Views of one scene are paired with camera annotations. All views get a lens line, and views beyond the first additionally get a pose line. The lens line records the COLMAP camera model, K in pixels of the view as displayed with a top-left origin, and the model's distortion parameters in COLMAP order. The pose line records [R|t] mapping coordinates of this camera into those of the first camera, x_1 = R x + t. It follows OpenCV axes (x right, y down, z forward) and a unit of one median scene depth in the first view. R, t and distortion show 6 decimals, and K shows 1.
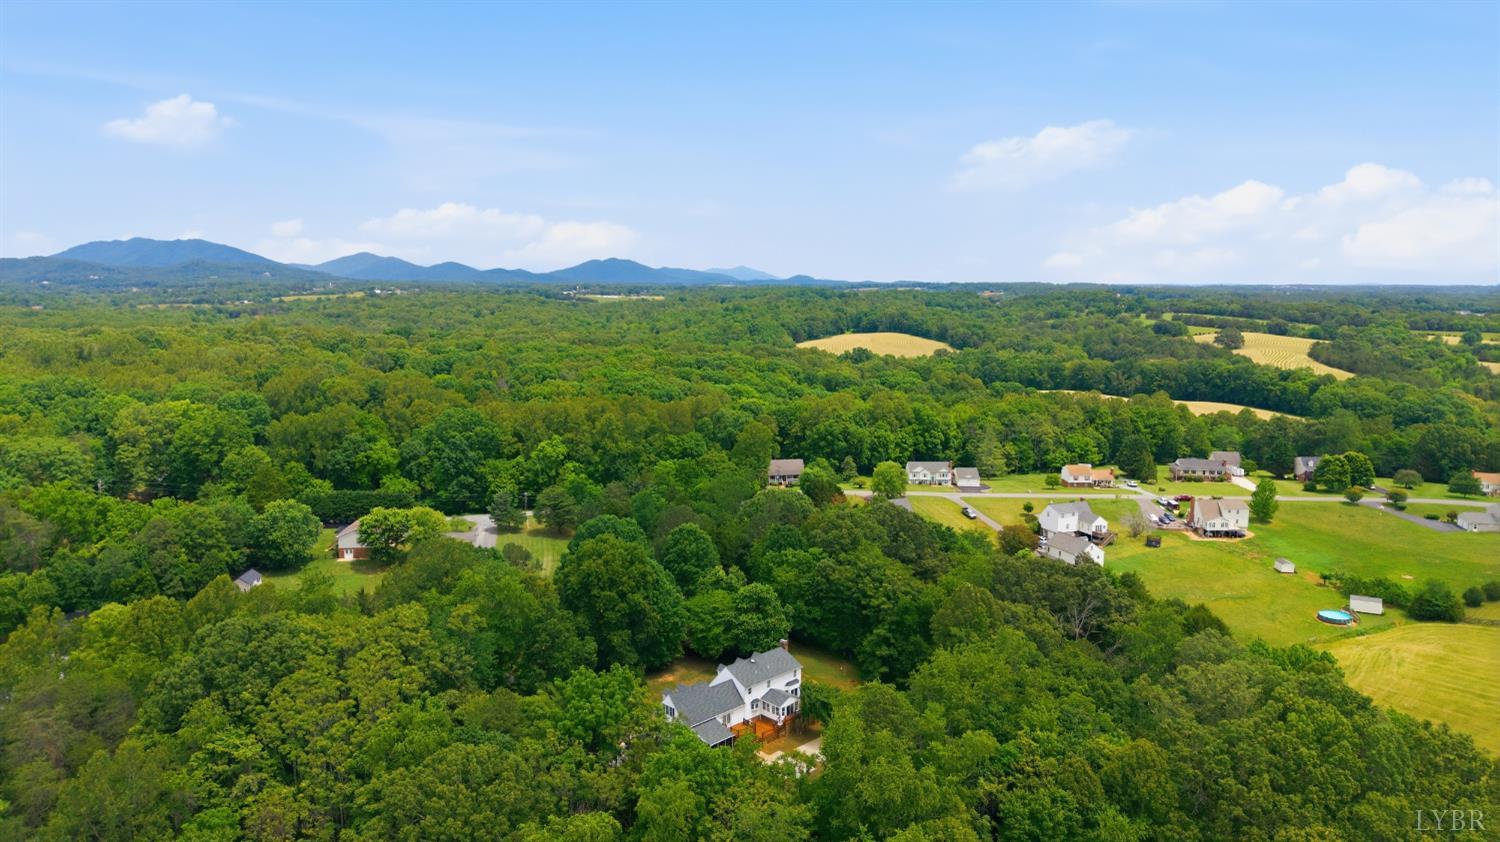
lens RADIAL K [[992.8, 0, 750.0], [0, 992.8, 421.0], [0, 0, 1]] dist [0.000251, -0.001439]
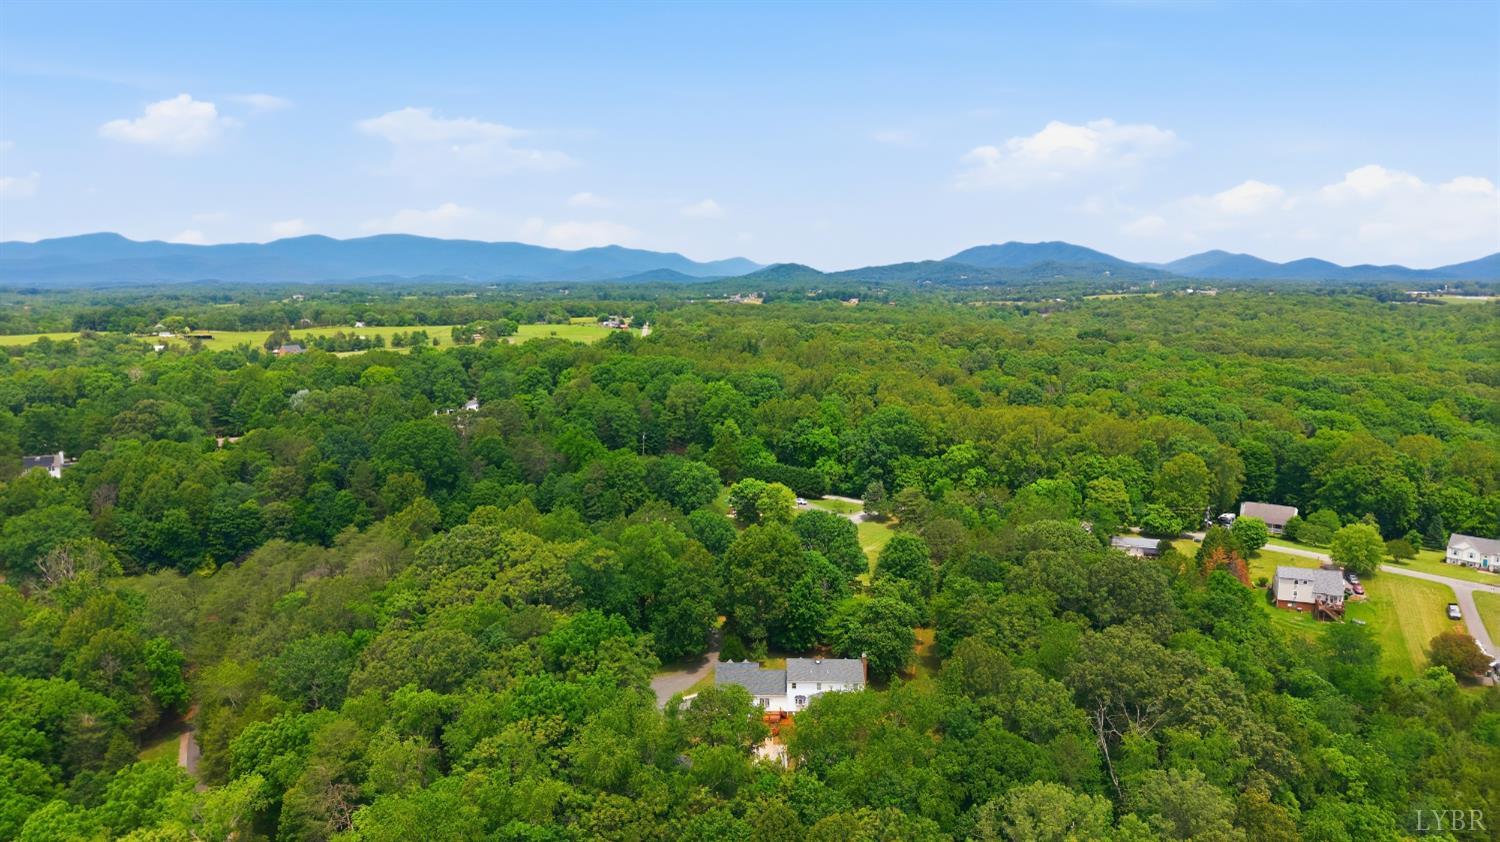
lens RADIAL K [[992.8, 0, 750.0], [0, 992.8, 421.0], [0, 0, 1]] dist [0.000251, -0.001439]
pose [[0.681934, 0.099526, -0.724610, 0.374175], [-0.097657, 0.994218, 0.044652, -0.028358], [0.724864, 0.040314, 0.687711, 0.112953]]
